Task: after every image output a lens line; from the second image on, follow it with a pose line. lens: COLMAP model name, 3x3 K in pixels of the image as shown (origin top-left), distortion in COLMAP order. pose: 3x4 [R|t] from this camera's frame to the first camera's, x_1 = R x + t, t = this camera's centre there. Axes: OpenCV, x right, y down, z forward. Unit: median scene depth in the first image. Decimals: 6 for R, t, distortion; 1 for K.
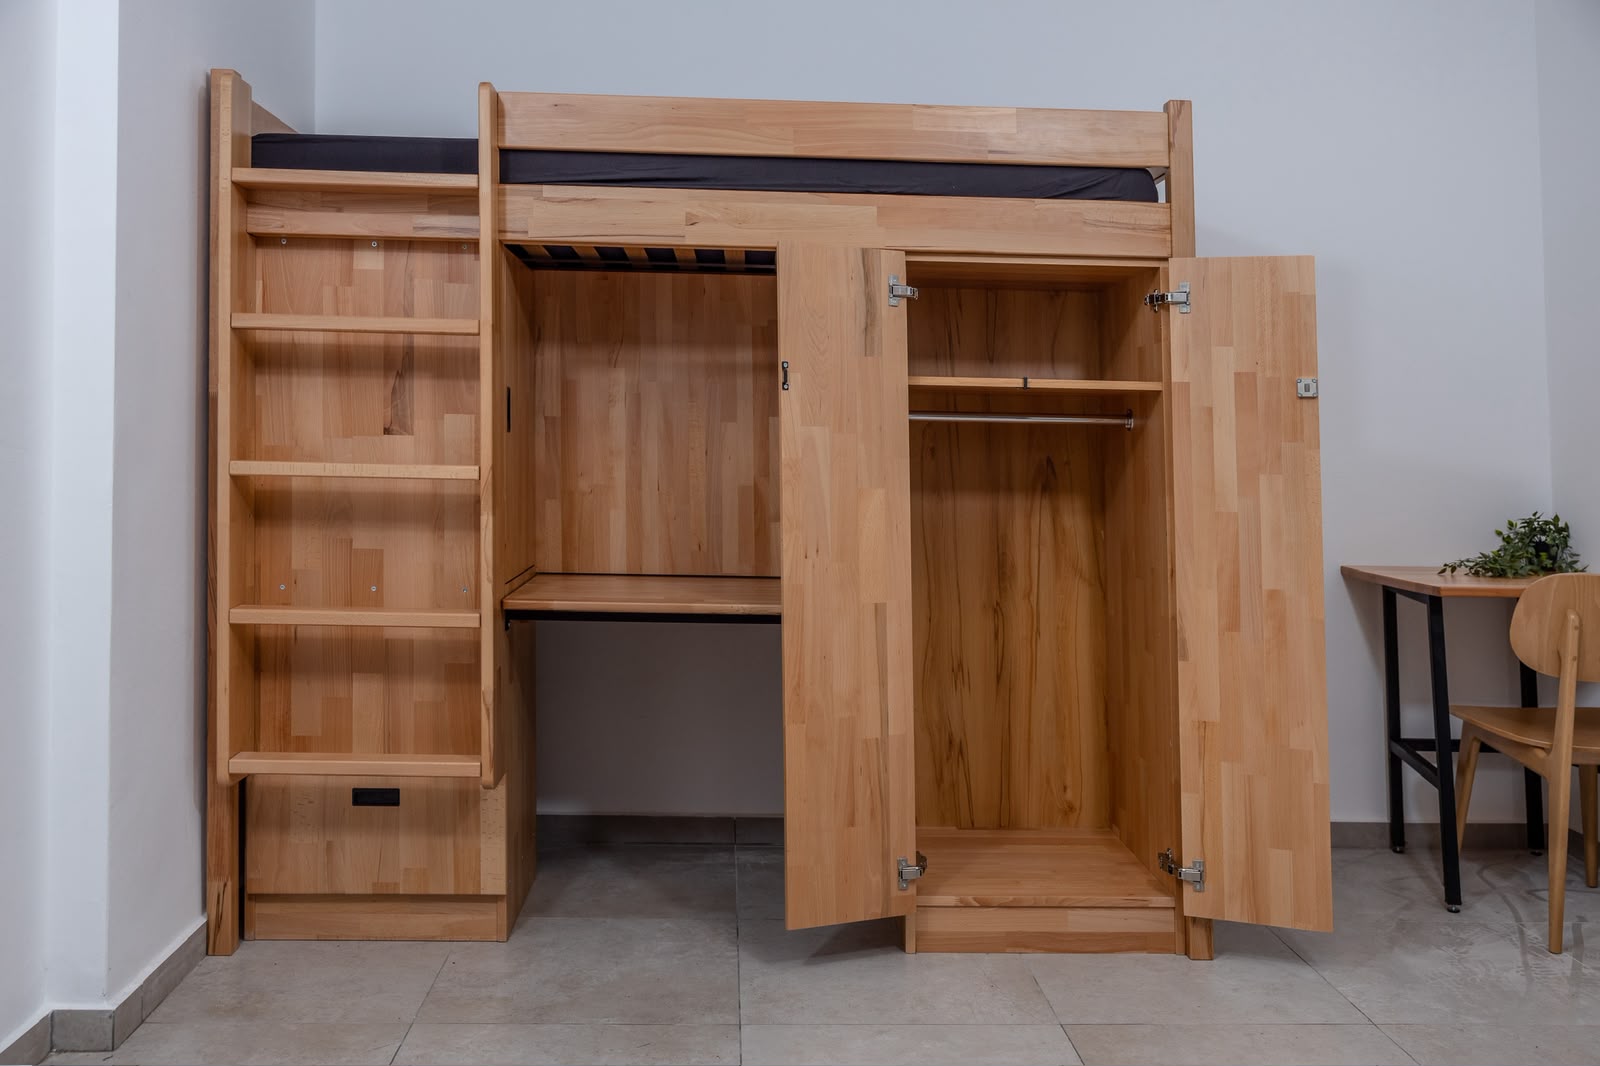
lens RADIAL K [[1326.6, 0, 822.3], [0, 1326.6, 554.0], [0, 0, 1]] dist [-0.004455, 0.000781]
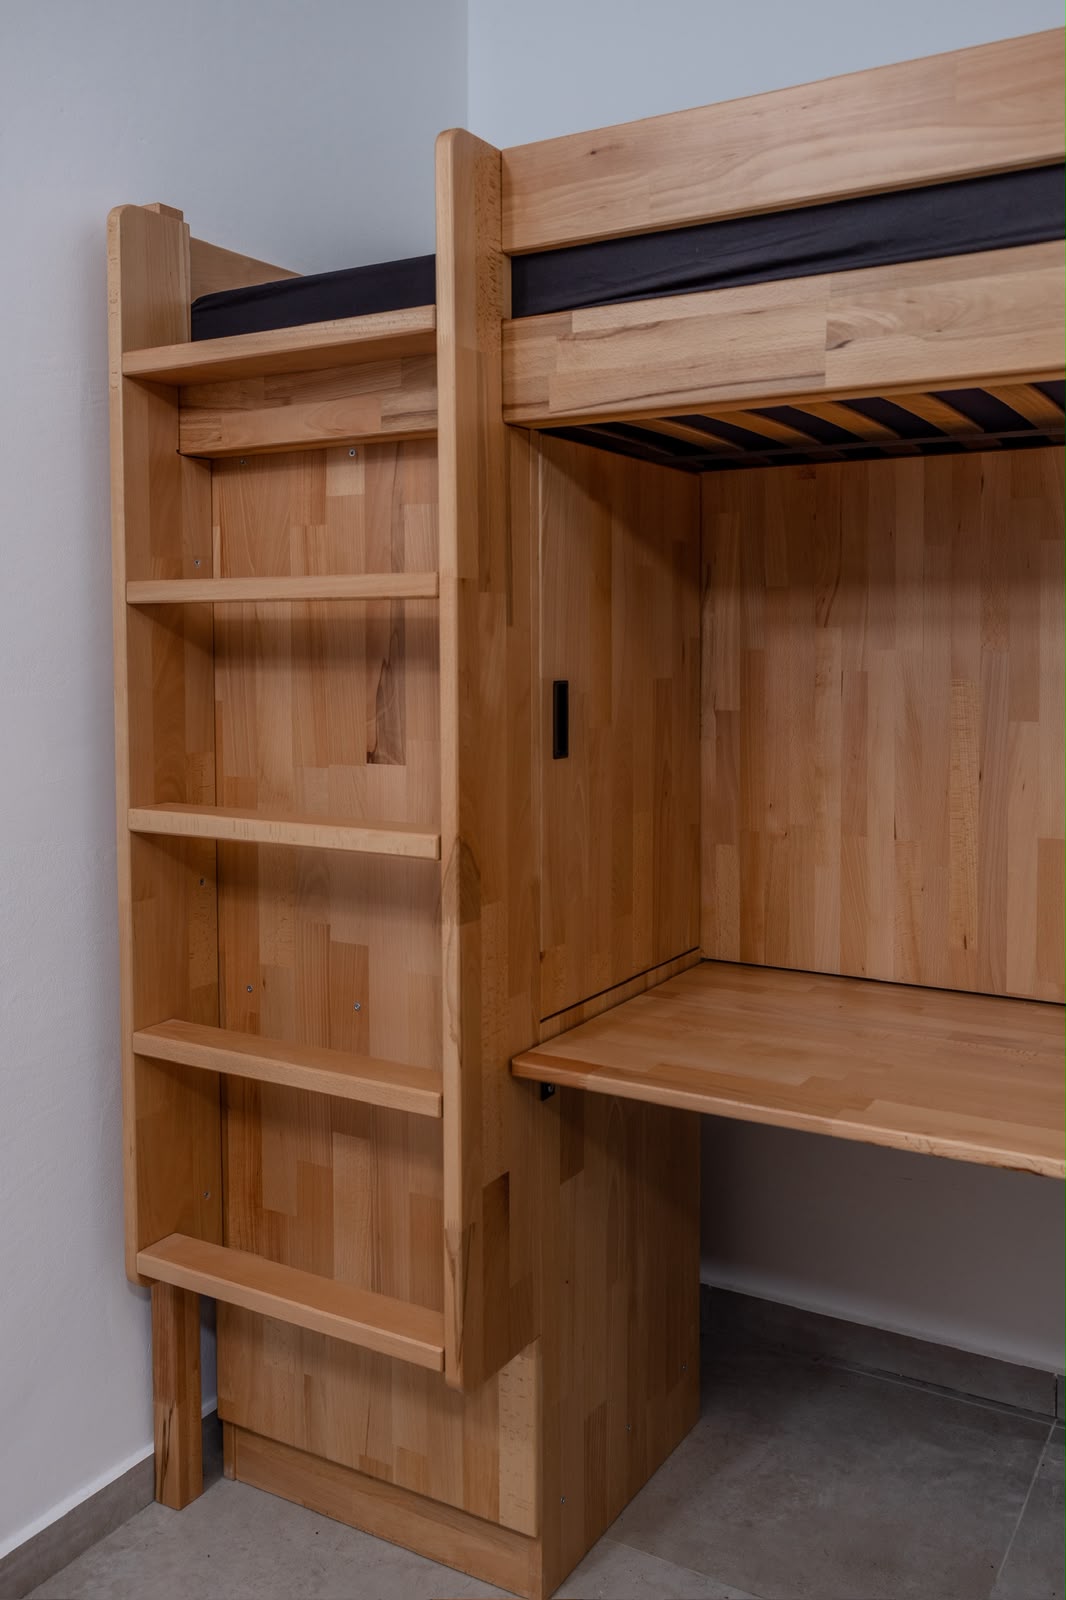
lens RADIAL K [[1326.6, 0, 593.6], [0, 1326.6, 807.2], [0, 0, 1]] dist [-0.004455, 0.000781]
pose [[0.842013, 0.045032, -0.537574, 0.090016], [-0.029493, 0.998862, 0.037478, -0.095115], [0.538650, -0.015702, 0.842383, 0.533040]]
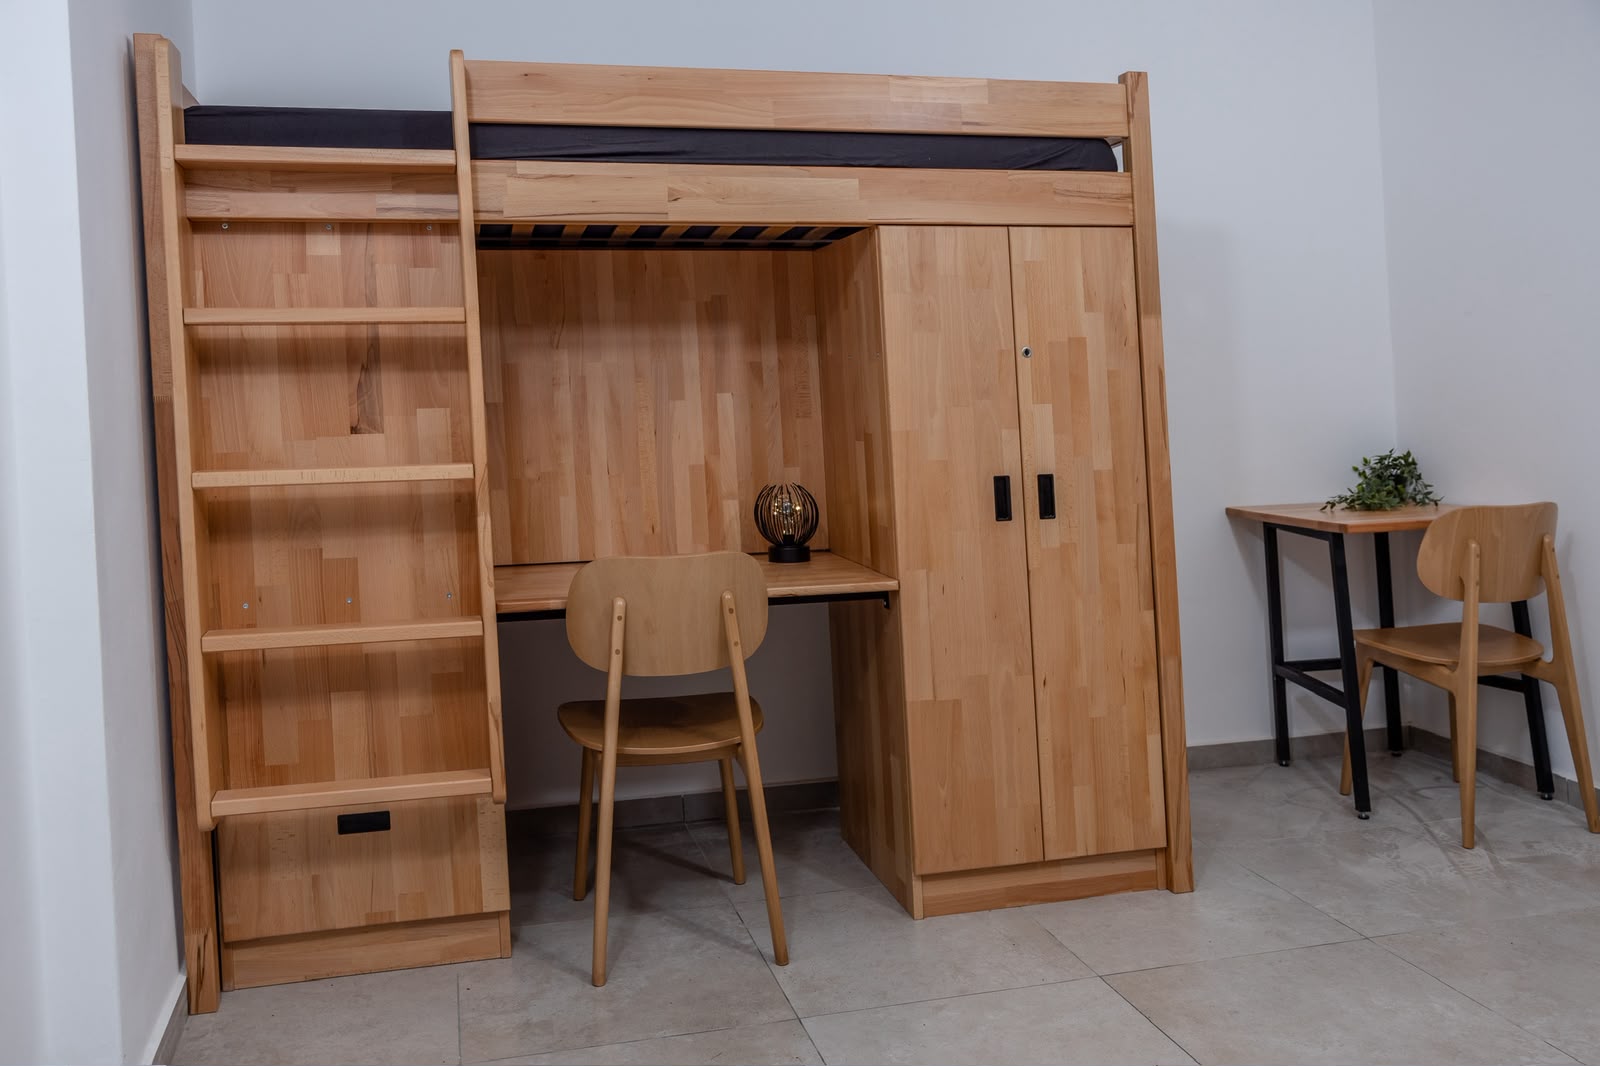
lens RADIAL K [[1247.0, 0, 800.0], [0, 1247.0, 533.0], [0, 0, 1]] dist [-0.003361, -0.003997]
pose [[0.981926, -0.062761, 0.178559, -0.181602], [0.058314, 0.997846, 0.030049, -0.028917], [-0.180060, -0.019093, 0.983470, 0.087454]]
